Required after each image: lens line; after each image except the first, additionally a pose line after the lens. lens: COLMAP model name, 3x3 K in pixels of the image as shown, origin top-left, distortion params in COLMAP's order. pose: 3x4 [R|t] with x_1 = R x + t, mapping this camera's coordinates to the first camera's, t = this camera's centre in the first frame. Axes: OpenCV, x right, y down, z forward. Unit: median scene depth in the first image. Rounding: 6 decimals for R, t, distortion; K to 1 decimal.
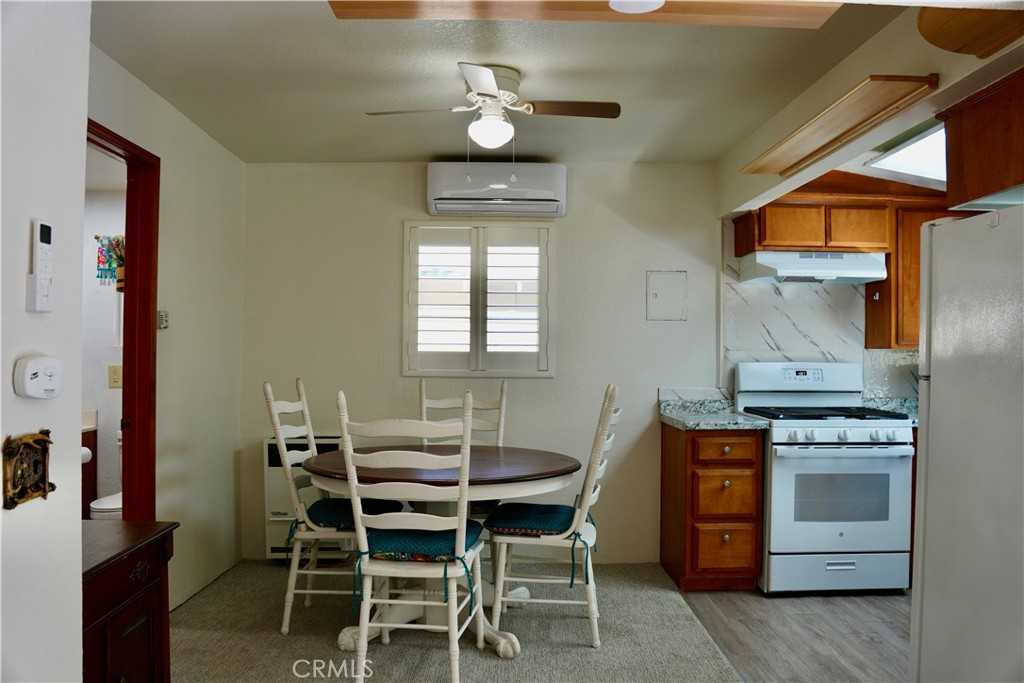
lens RADIAL K [[754.9, 0, 512.0], [0, 754.9, 341.5], [0, 0, 1]] dist [-0.153232, 0.094924]
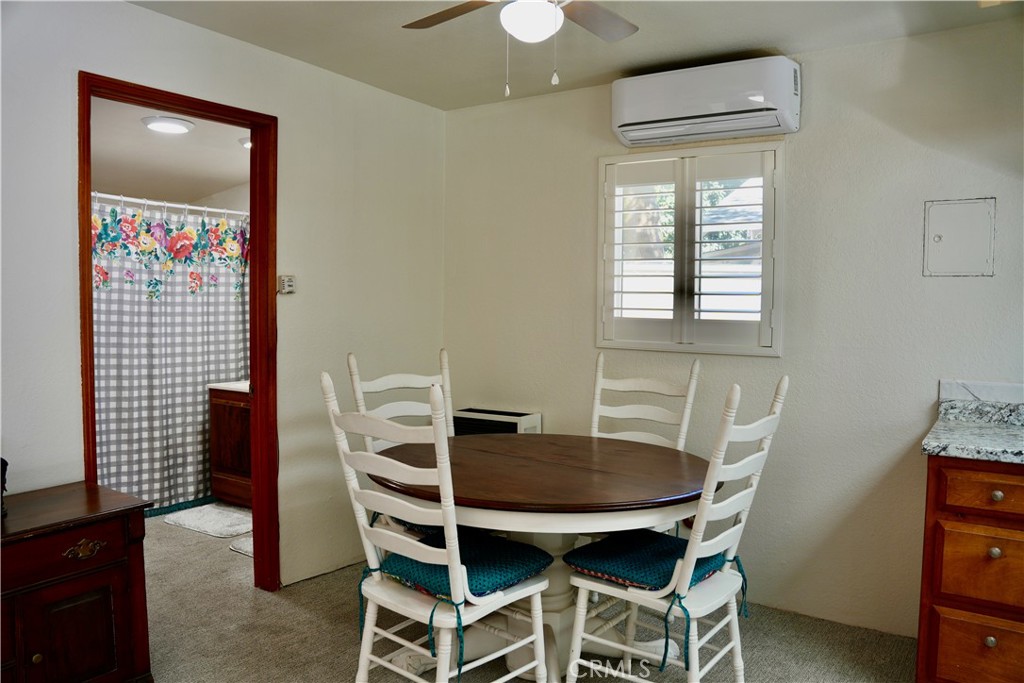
lens RADIAL K [[754.9, 0, 512.0], [0, 754.9, 341.5], [0, 0, 1]] dist [-0.153232, 0.094924]
pose [[0.827465, 0.031882, -0.560612, 0.255823], [0.001017, 0.998300, 0.058275, -0.009393], [0.561517, -0.048791, 0.826026, 0.287932]]
